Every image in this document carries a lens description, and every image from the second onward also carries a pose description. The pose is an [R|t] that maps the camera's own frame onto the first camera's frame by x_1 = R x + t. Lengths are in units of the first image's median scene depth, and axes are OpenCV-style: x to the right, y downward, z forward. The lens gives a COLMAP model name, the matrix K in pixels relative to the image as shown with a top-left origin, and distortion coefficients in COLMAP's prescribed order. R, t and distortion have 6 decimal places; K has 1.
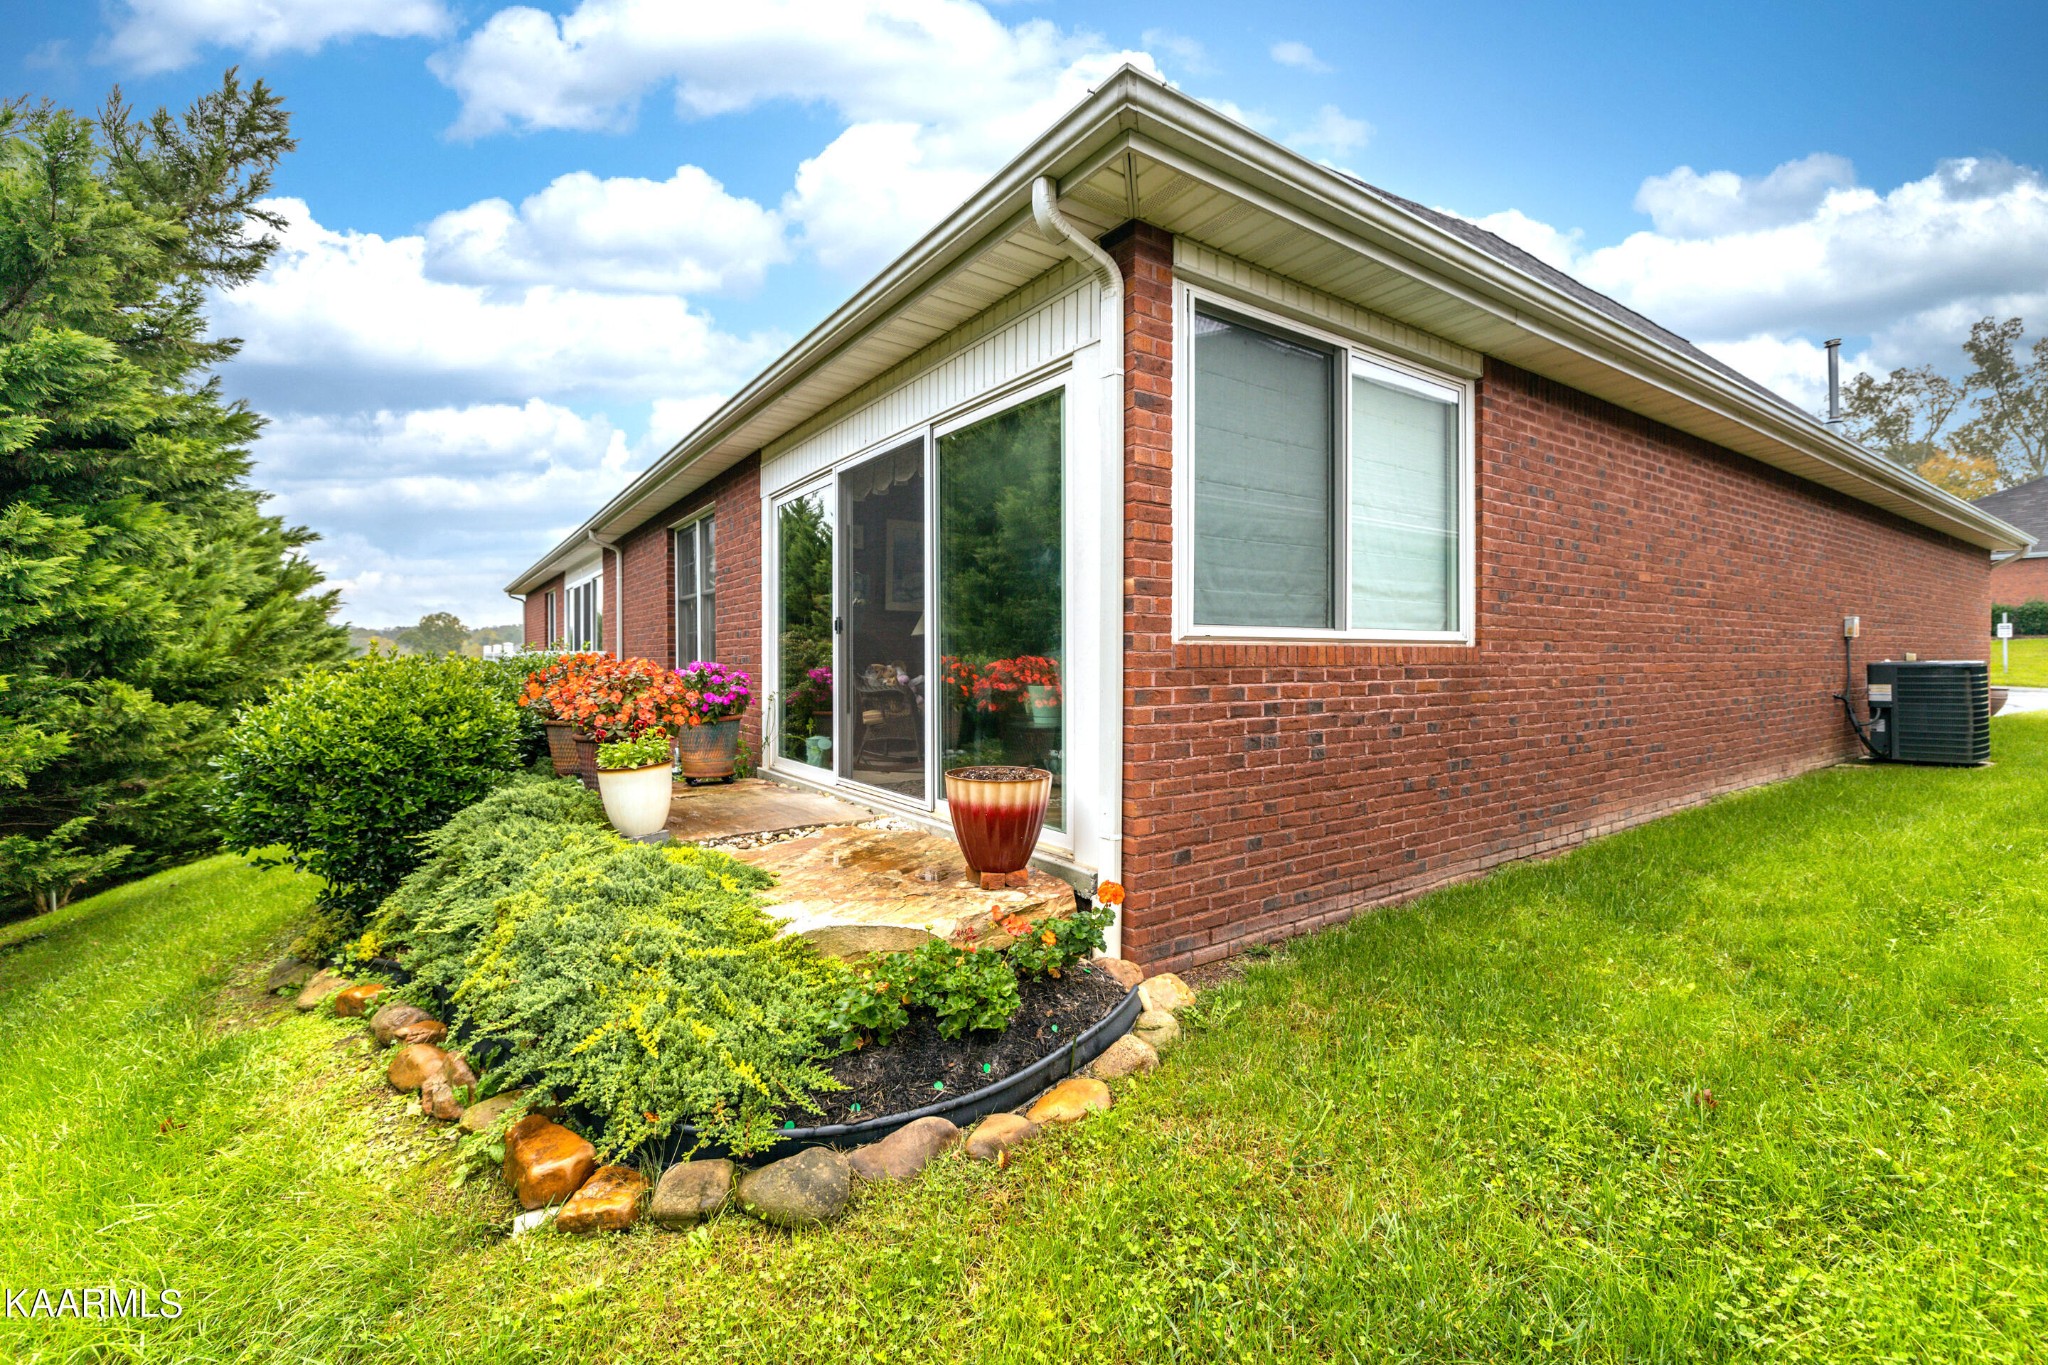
lens RADIAL K [[862.2, 0, 1028.4], [0, 862.2, 672.1], [0, 0, 1]] dist [0.002942, 0.001083]
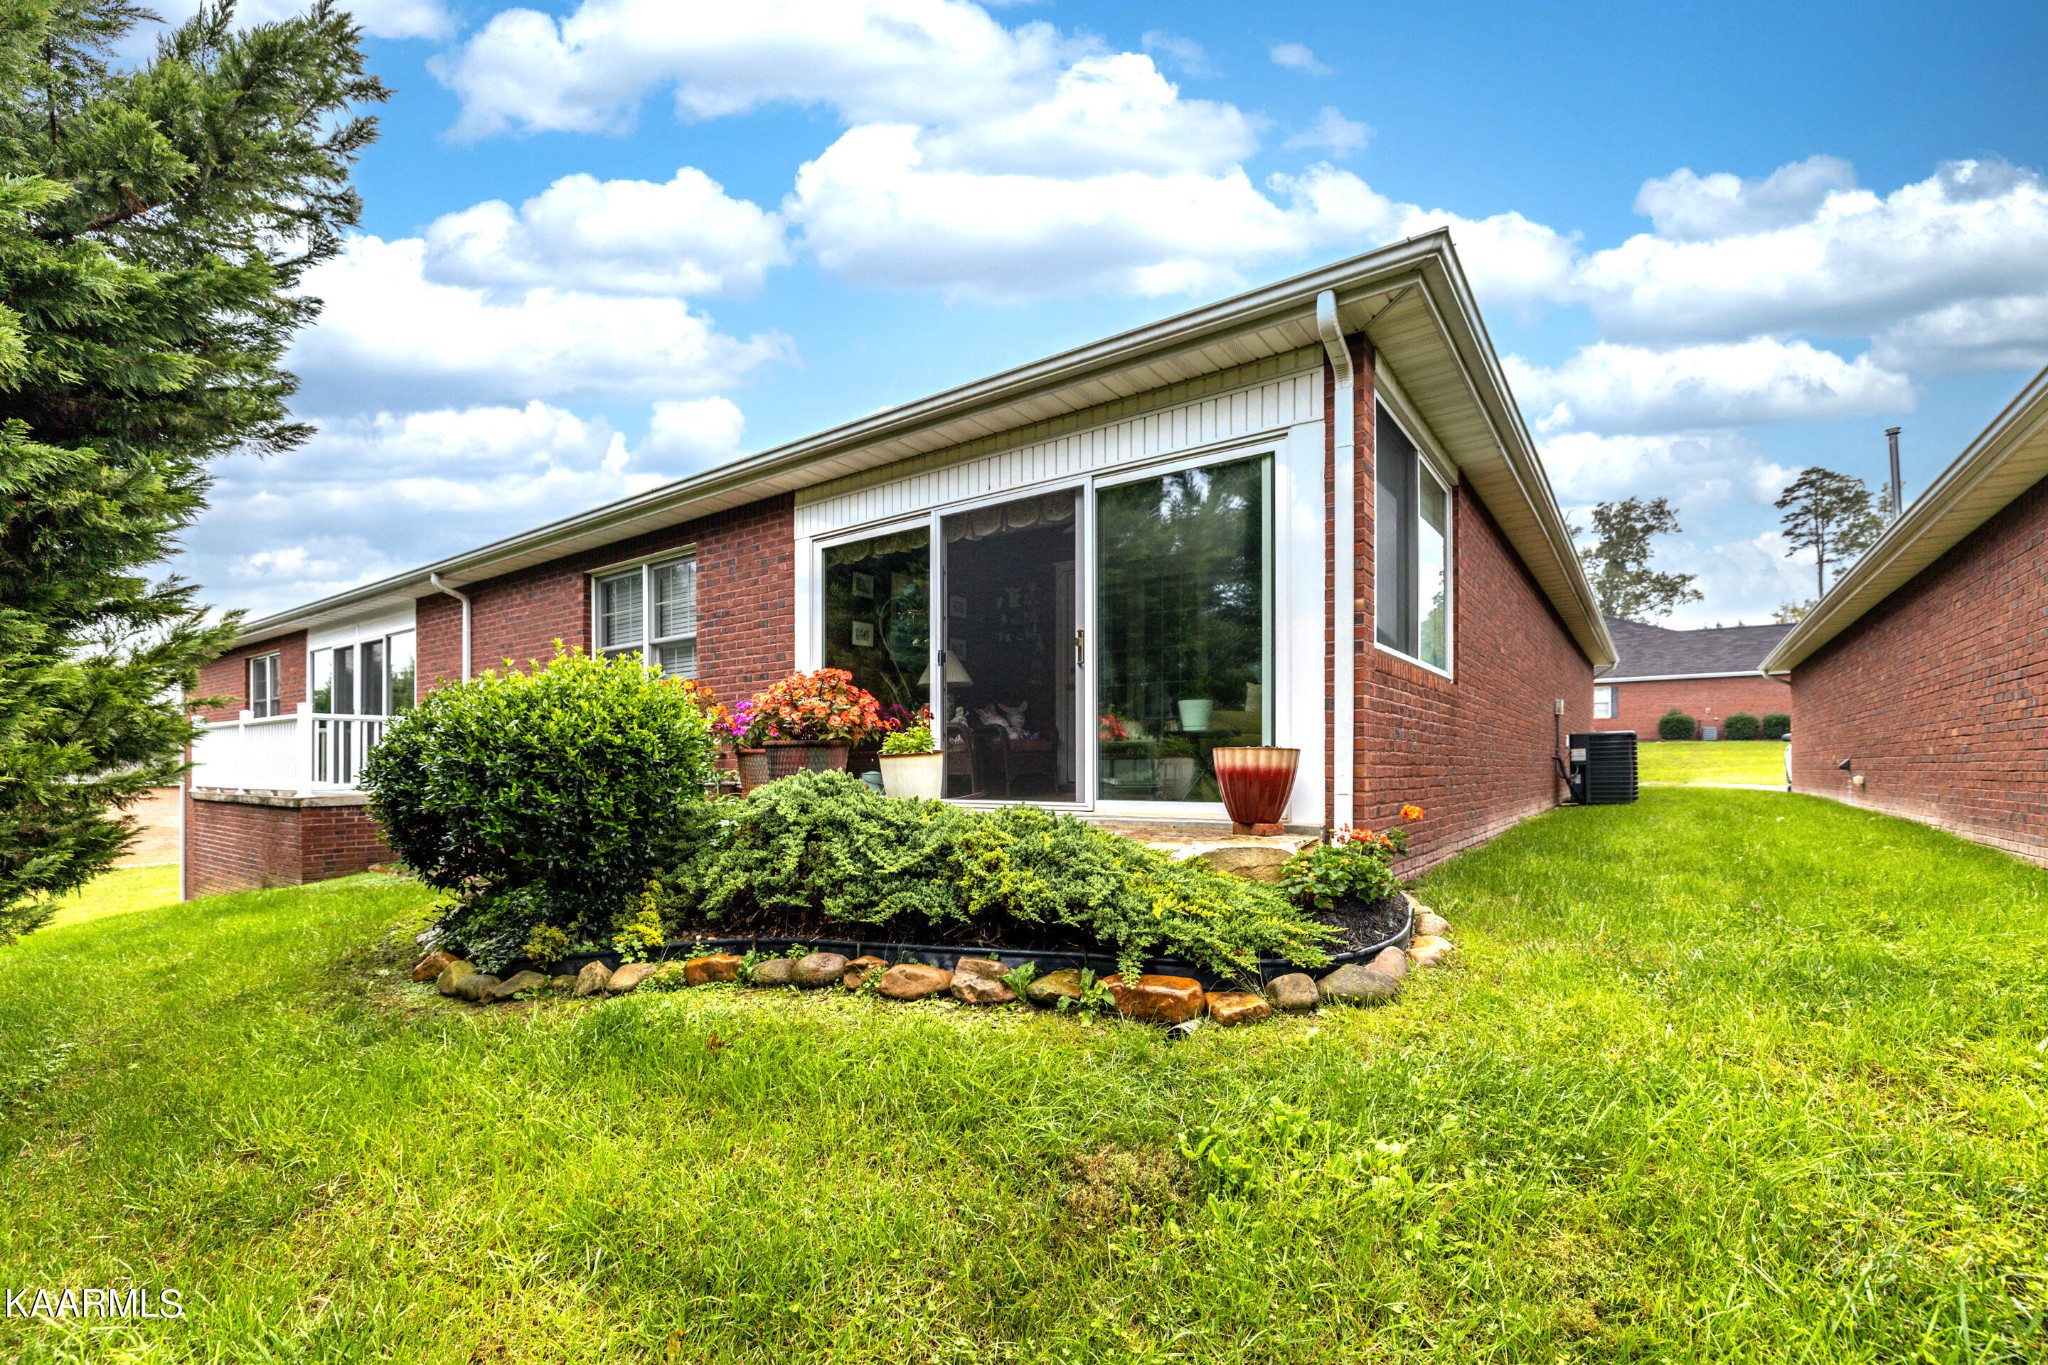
lens RADIAL K [[862.2, 0, 1048.1], [0, 862.2, 765.1], [0, 0, 1]] dist [0.002942, 0.001083]
pose [[0.949047, 0.001805, 0.315129, -0.511909], [0.001671, 0.999941, -0.010758, 0.109727], [-0.315130, 0.010736, 0.948988, -0.076600]]
